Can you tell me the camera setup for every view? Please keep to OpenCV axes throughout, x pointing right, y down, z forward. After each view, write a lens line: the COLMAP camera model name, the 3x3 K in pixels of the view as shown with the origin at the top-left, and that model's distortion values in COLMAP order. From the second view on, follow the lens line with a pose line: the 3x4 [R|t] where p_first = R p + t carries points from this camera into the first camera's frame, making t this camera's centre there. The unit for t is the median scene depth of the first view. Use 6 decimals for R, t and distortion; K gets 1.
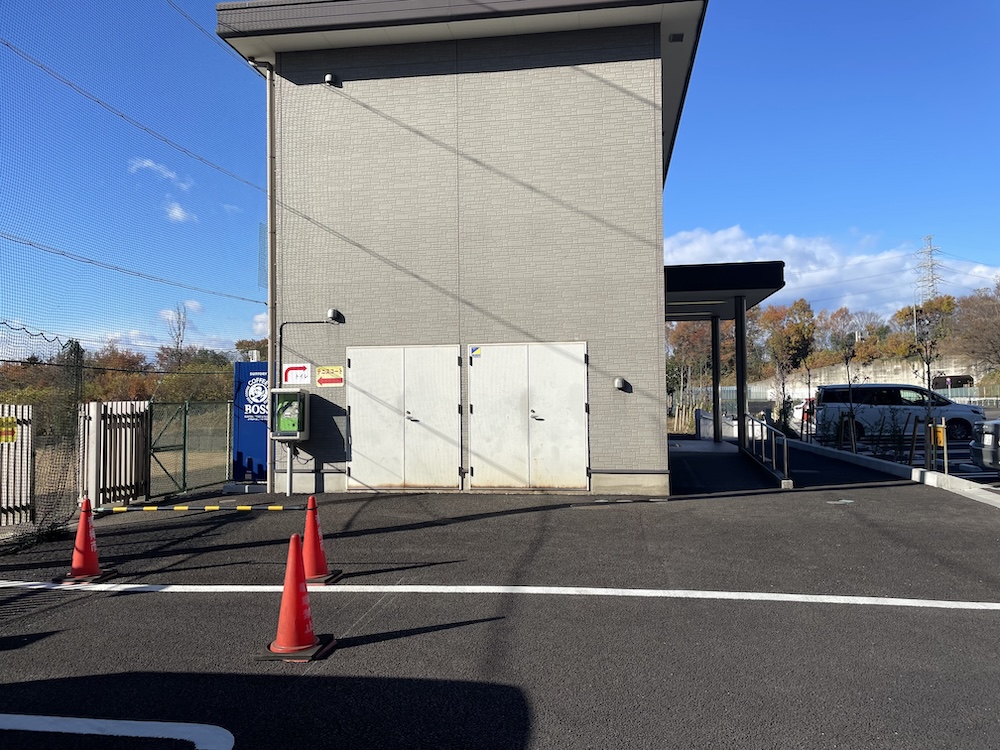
lens RADIAL K [[759.9, 0, 501.2], [0, 759.9, 370.8], [0, 0, 1]] dist [0.003751, -0.001713]
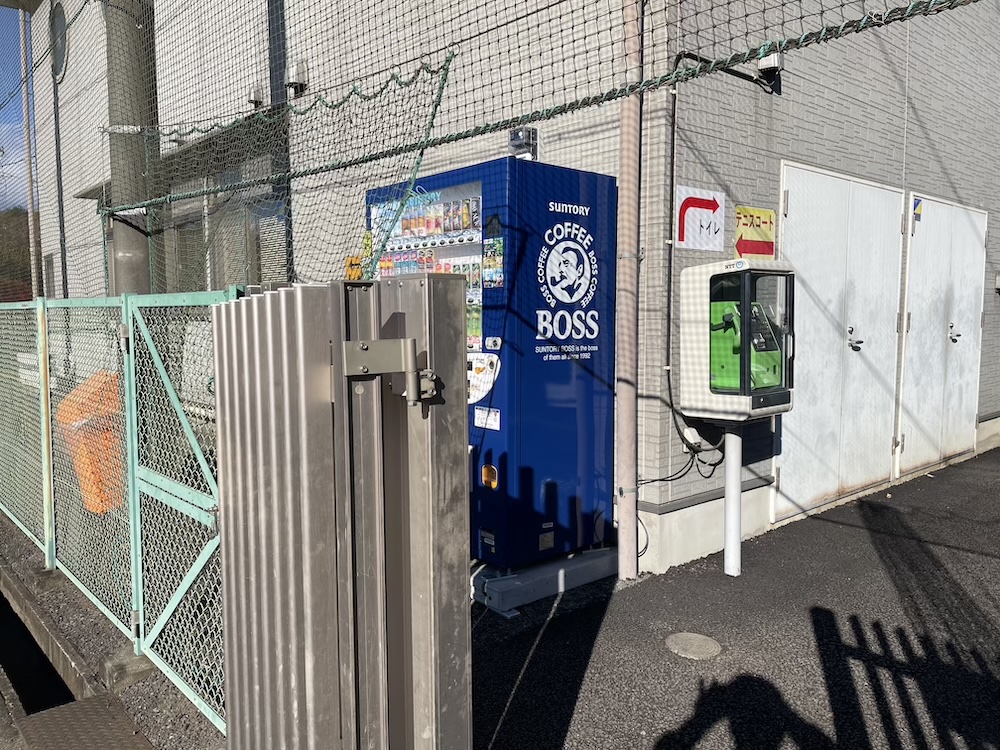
lens RADIAL K [[759.9, 0, 499.4], [0, 759.9, 380.2], [0, 0, 1]] dist [0.003751, -0.001713]
pose [[0.686047, -0.055006, 0.725475, -0.566684], [-0.029740, 0.994184, 0.103504, 0.041797], [-0.726950, -0.092585, 0.680421, 0.807533]]
